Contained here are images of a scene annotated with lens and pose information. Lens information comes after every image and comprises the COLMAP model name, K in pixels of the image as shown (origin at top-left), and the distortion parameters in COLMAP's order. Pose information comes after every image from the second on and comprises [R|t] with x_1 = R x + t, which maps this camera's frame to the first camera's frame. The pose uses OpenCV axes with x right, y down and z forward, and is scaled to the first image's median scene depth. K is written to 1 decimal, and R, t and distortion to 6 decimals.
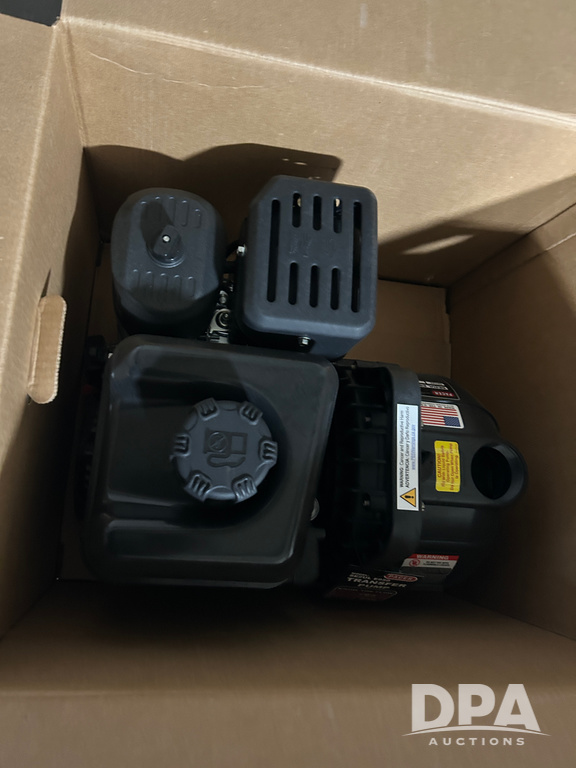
lens RADIAL K [[593.0, 0, 288.0], [0, 593.0, 384.0], [0, 0, 1]] dist [0.024481, -0.034515]
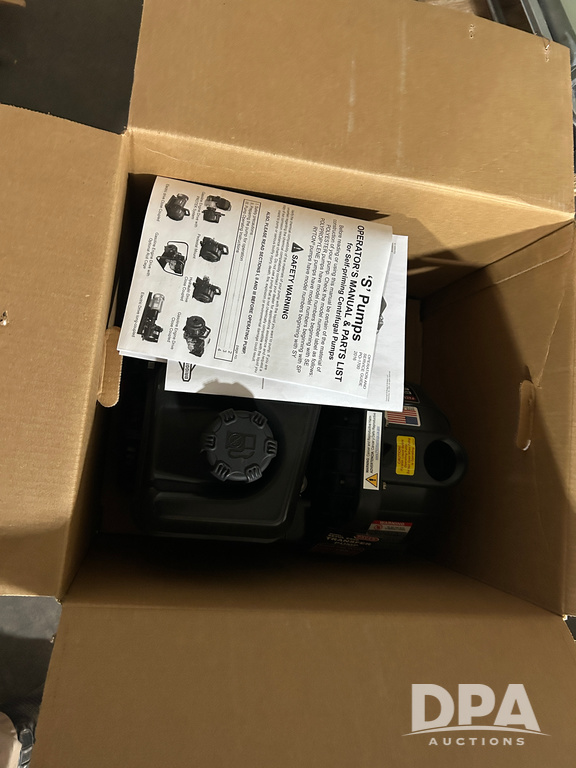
lens RADIAL K [[593.0, 0, 288.0], [0, 593.0, 384.0], [0, 0, 1]] dist [0.024481, -0.034515]
pose [[0.999539, 0.028997, 0.008981, -0.008458], [-0.029509, 0.997551, 0.063410, -0.115839], [-0.007121, -0.063646, 0.997947, -0.360842]]
